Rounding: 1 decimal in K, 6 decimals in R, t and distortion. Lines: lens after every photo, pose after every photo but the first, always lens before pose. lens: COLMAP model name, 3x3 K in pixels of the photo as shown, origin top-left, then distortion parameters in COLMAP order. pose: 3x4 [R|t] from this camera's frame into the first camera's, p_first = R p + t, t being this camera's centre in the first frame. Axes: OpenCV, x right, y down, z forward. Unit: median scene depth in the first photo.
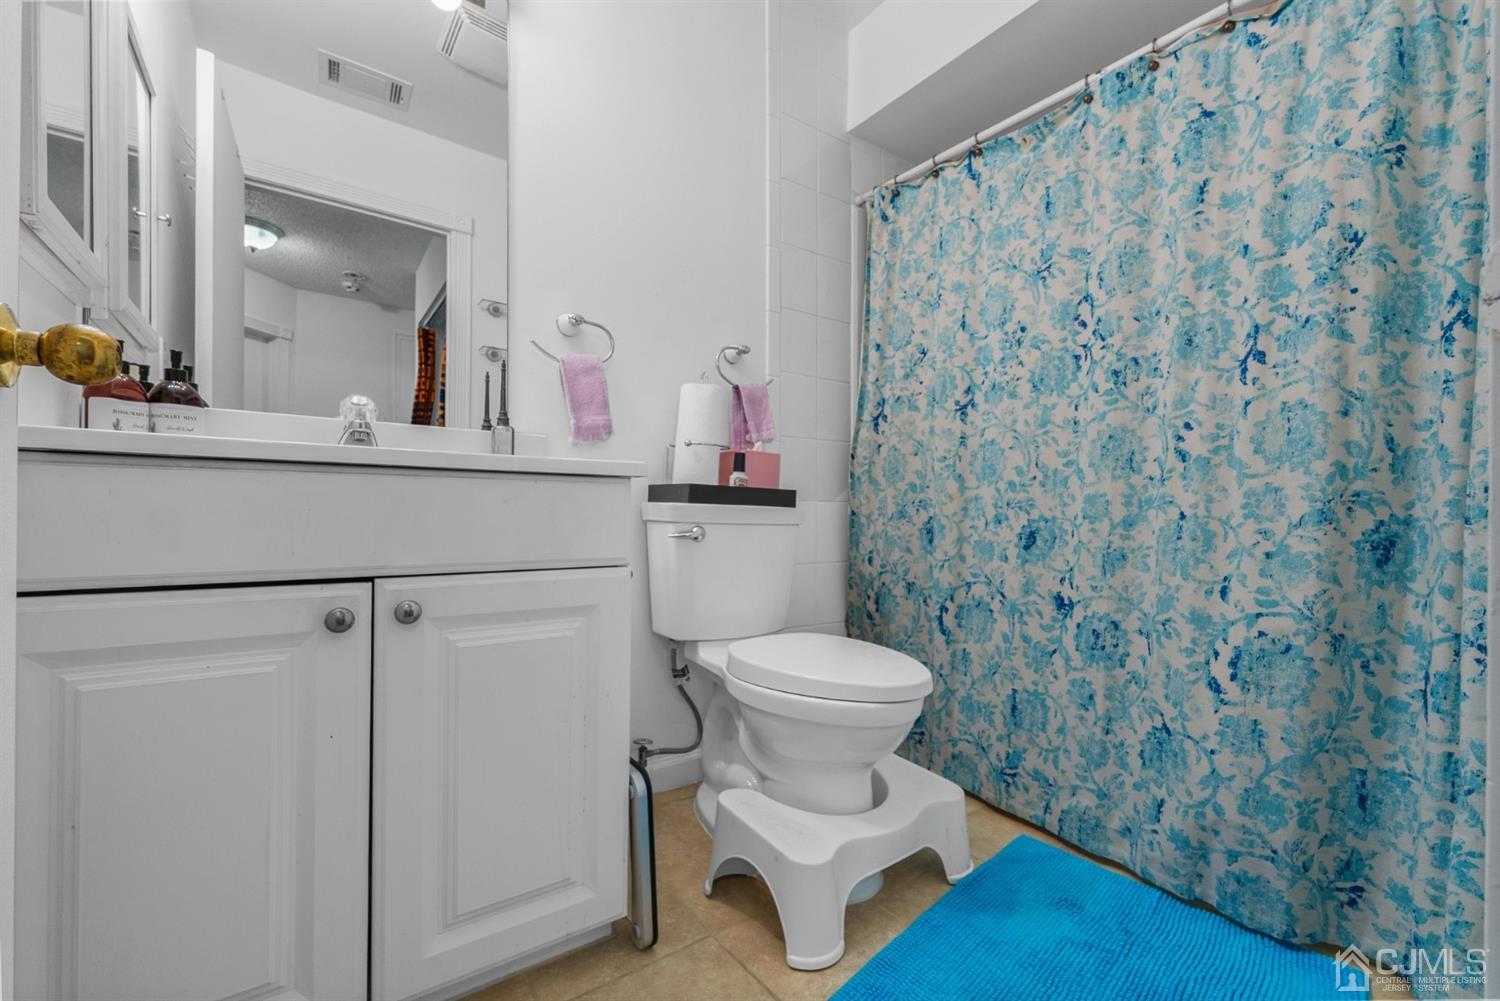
lens RADIAL K [[613.0, 0, 745.0], [0, 613.0, 512.1], [0, 0, 1]] dist [-0.001832, -0.000282]
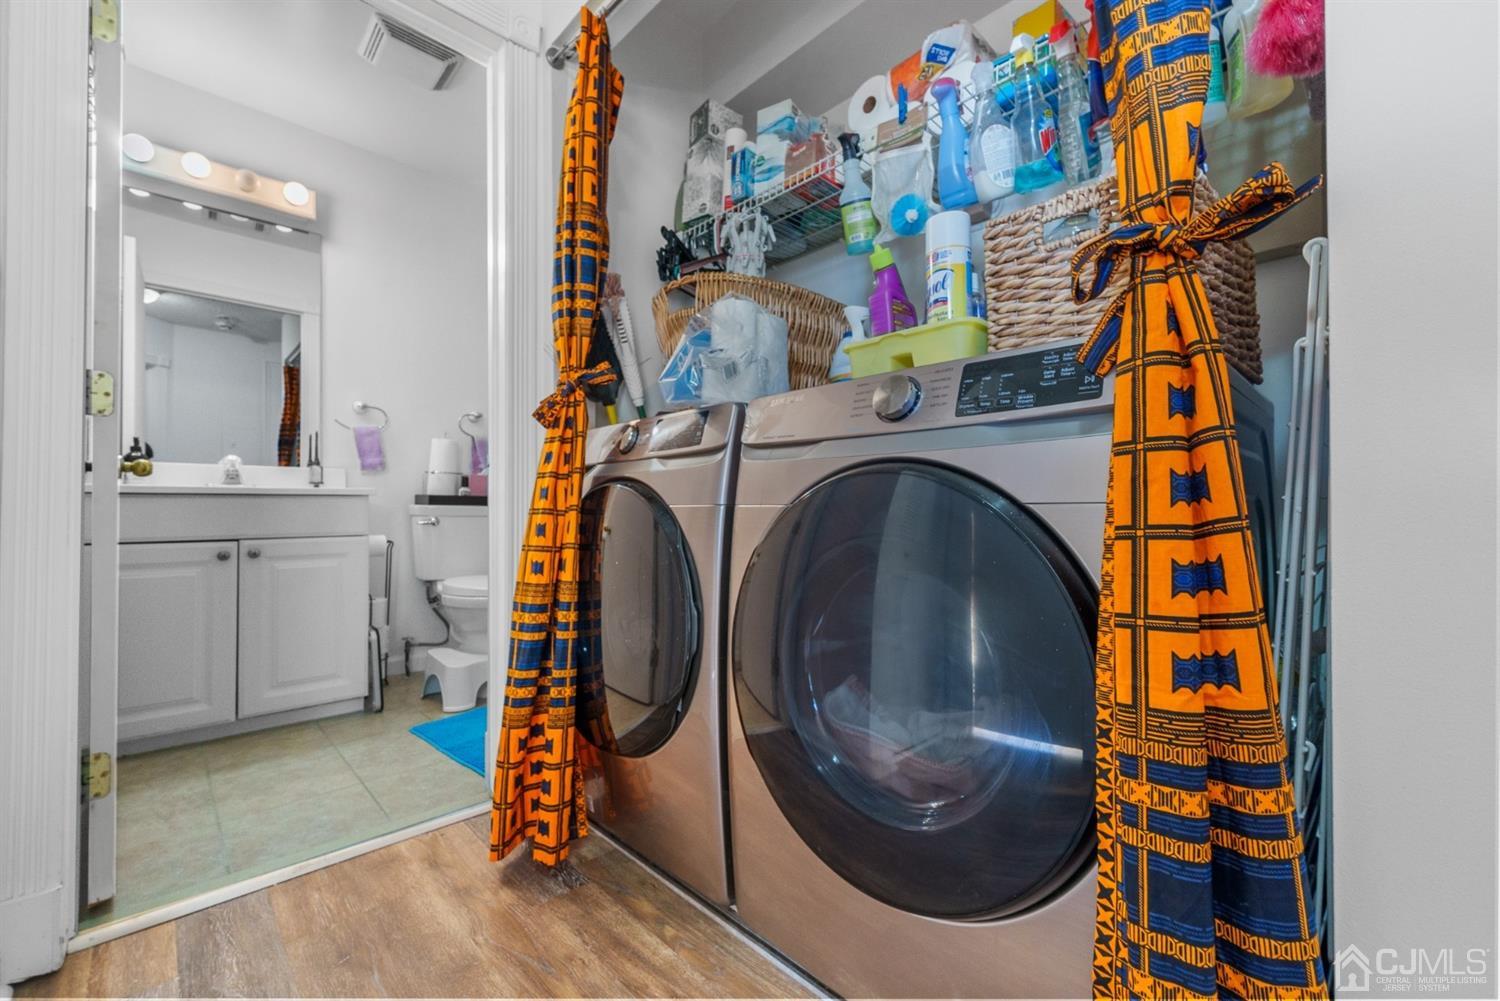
lens RADIAL K [[613.0, 0, 755.7], [0, 613.0, 493.6], [0, 0, 1]] dist [-0.001832, -0.000282]
pose [[0.989255, -0.012188, 0.145689, 0.579557], [0.014885, 0.999737, -0.017437, -0.002690], [-0.145438, 0.019418, 0.989177, -0.921952]]
